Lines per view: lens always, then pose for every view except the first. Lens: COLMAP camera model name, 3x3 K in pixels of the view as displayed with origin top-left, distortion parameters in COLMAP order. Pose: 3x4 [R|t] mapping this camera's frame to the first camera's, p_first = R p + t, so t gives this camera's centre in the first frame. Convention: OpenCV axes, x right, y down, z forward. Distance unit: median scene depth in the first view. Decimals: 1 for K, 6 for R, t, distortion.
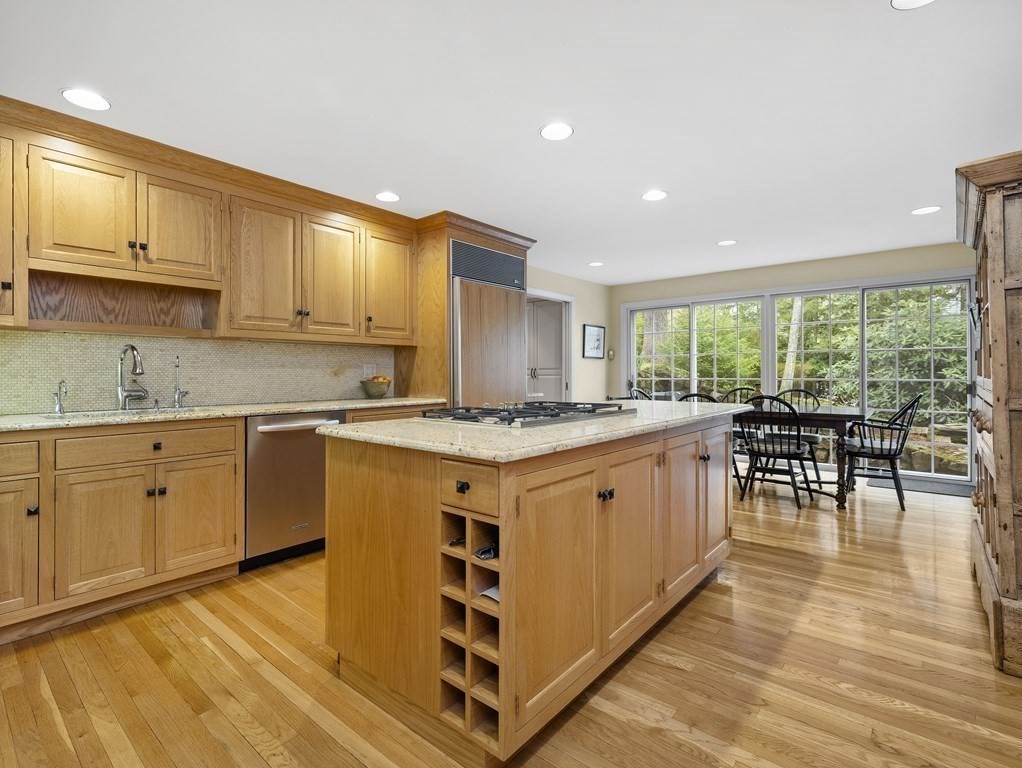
lens RADIAL K [[494.1, 0, 508.2], [0, 494.1, 372.8], [0, 0, 1]] dist [0.002971, 0.000092]
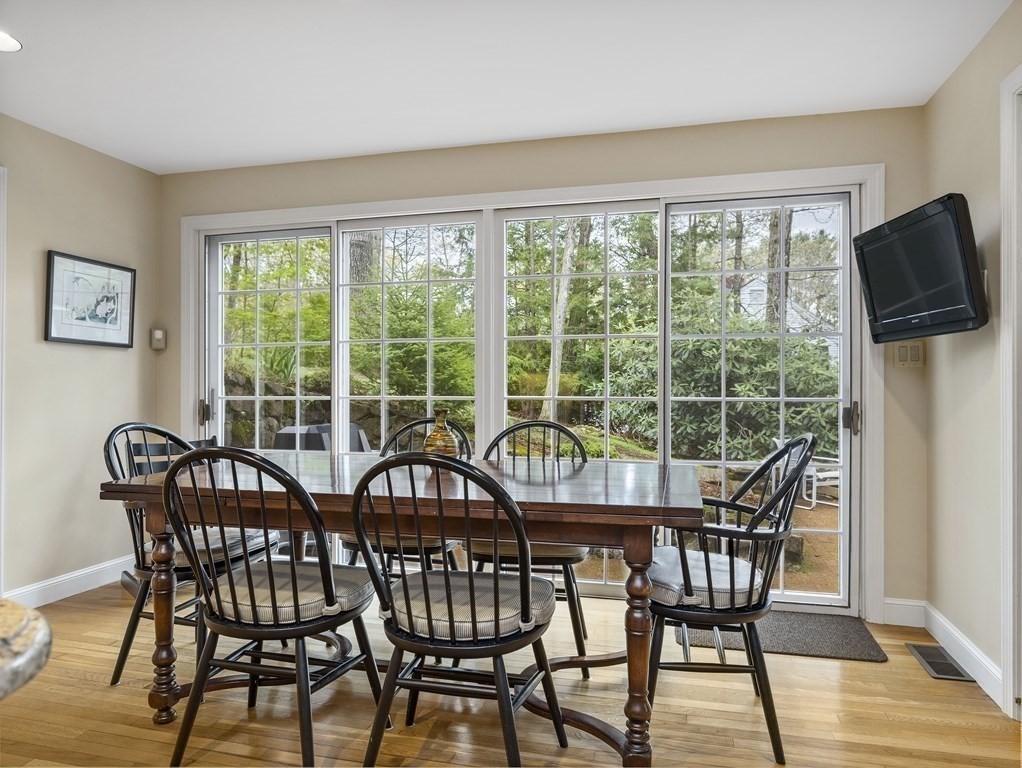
lens RADIAL K [[684.7, 0, 511.4], [0, 684.7, 388.0], [0, 0, 1]] dist [0.000866, -0.000008]
pose [[0.901150, 0.005320, 0.433474, 0.160391], [-0.003035, 0.999978, -0.005963, 0.004702], [-0.433496, 0.004058, 0.901146, 0.251737]]
